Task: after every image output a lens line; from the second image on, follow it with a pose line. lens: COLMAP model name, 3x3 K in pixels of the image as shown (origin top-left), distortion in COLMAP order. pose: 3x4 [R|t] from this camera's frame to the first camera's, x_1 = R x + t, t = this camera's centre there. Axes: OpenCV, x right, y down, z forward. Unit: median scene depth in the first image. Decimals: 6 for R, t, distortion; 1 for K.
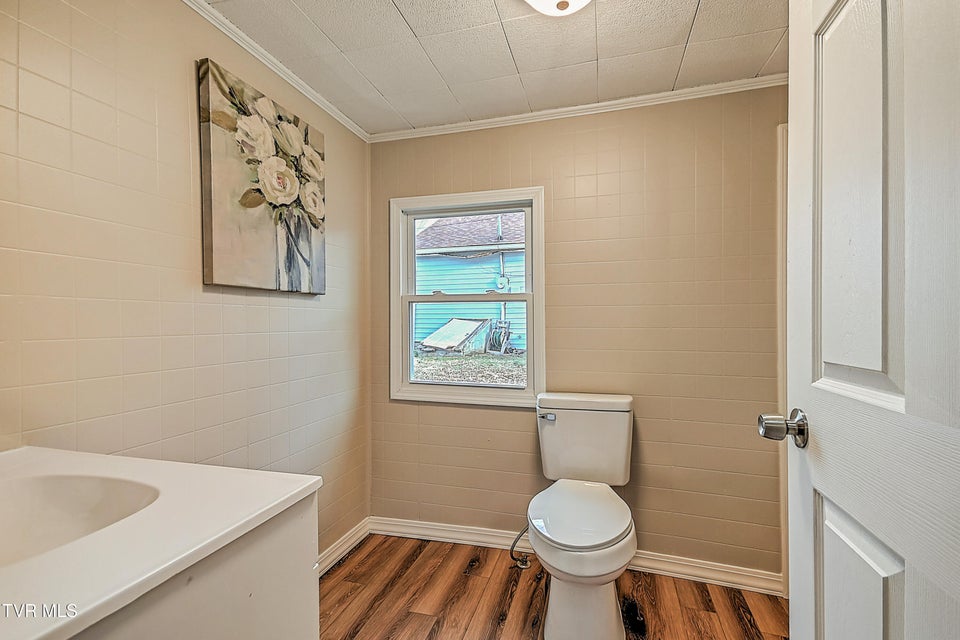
lens RADIAL K [[405.3, 0, 483.2], [0, 405.3, 324.9], [0, 0, 1]] dist [0.000928, 0.000144]
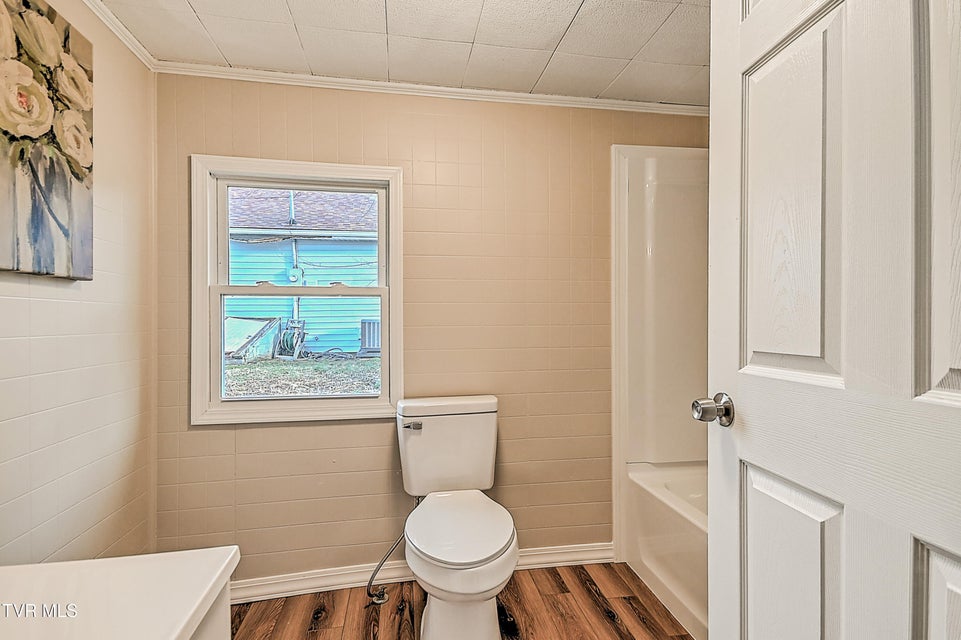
lens RADIAL K [[441.6, 0, 482.6], [0, 441.6, 321.7], [0, 0, 1]] dist [0.000685, -0.006569]
pose [[0.893850, -0.002548, 0.448358, -0.141397], [0.005145, 0.999976, -0.004575, 0.000819], [-0.448336, 0.006396, 0.893842, 0.056197]]
